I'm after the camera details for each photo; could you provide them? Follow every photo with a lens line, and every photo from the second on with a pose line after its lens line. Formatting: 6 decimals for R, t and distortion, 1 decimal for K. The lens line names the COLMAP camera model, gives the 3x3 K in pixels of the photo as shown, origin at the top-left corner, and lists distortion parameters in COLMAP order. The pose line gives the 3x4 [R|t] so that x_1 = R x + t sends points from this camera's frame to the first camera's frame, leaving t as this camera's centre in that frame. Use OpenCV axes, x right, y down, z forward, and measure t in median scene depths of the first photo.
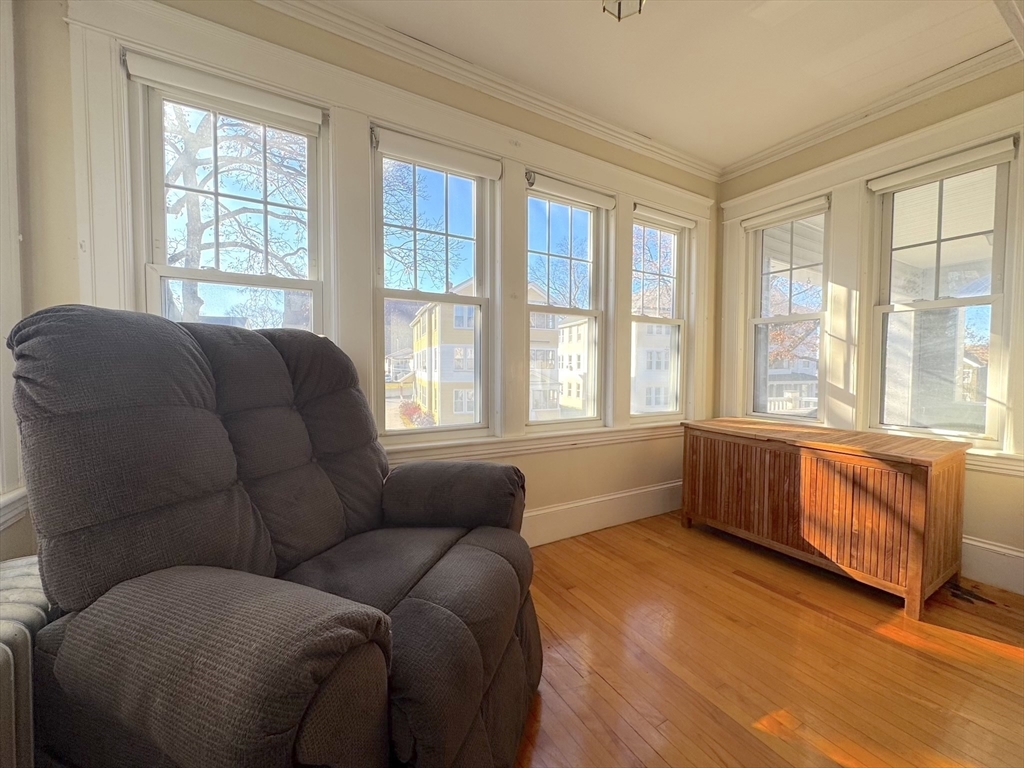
lens RADIAL K [[408.5, 0, 513.8], [0, 408.5, 384.2], [0, 0, 1]] dist [-0.000970, 0.000006]
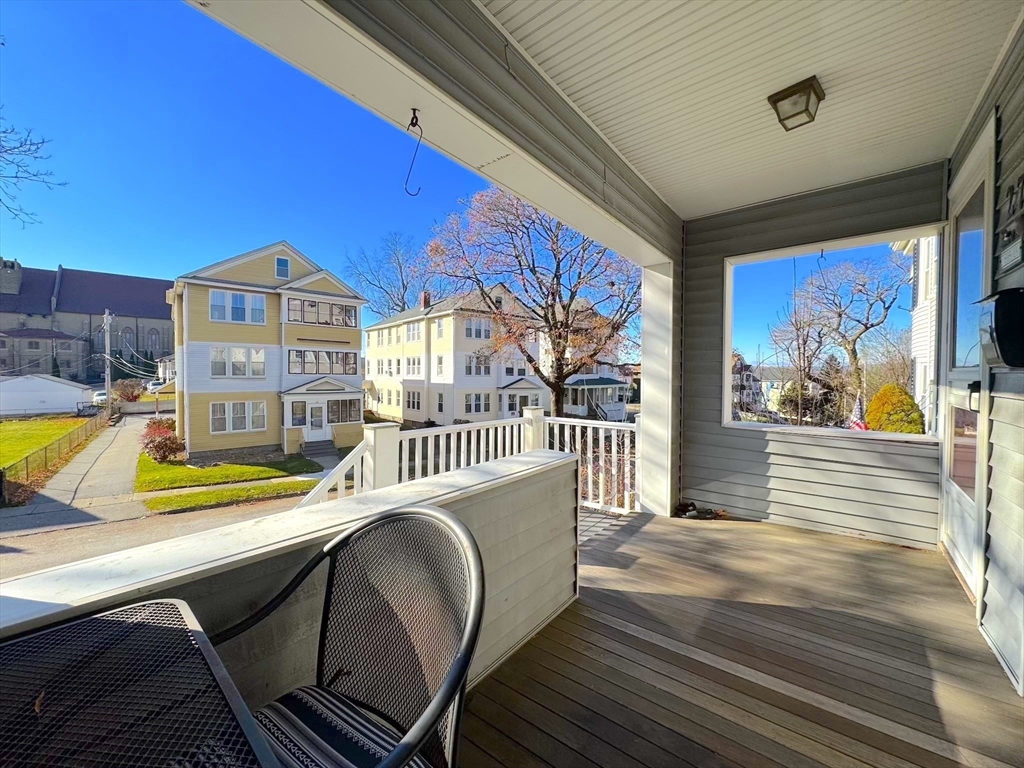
lens RADIAL K [[408.5, 0, 511.0], [0, 408.5, 382.3], [0, 0, 1]] dist [-0.000970, 0.000006]
pose [[0.933784, -0.010123, 0.357694, 0.065907], [0.015748, 0.999794, -0.012816, -0.004434], [-0.357490, 0.017601, 0.933751, 0.060975]]
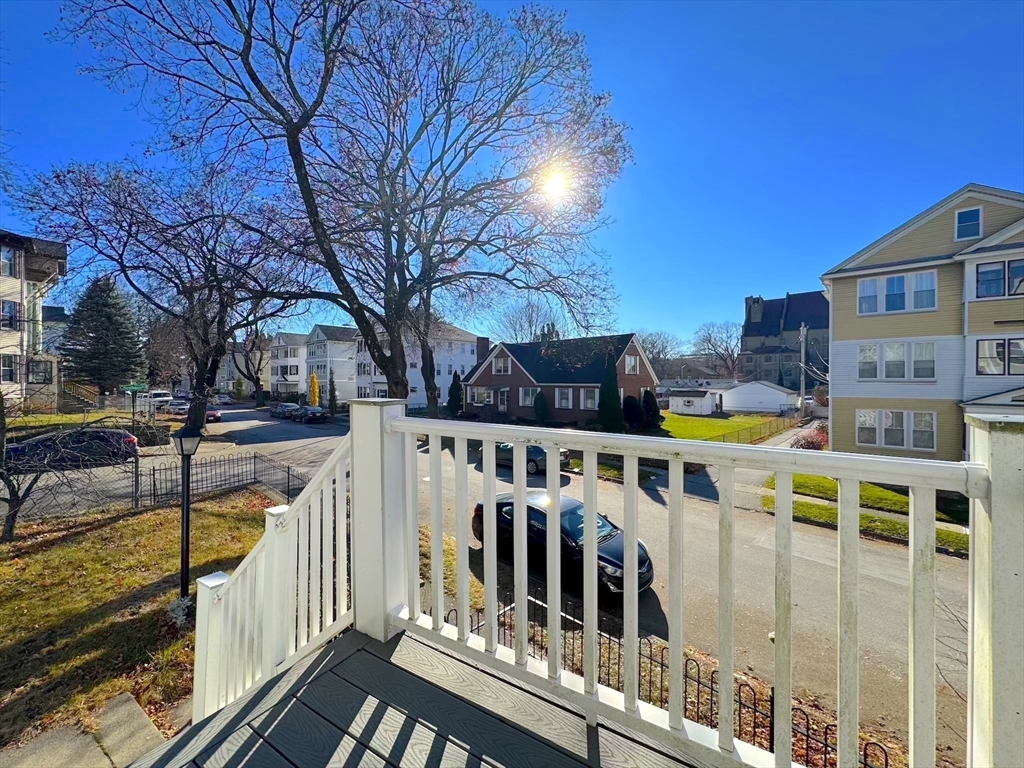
lens RADIAL K [[408.5, 0, 511.7], [0, 408.5, 381.9], [0, 0, 1]] dist [-0.000970, 0.000006]
pose [[0.460250, -0.005058, -0.887775, 0.157751], [-0.031589, 0.999257, -0.022069, 0.003715], [0.887227, 0.038201, 0.459749, 0.178879]]
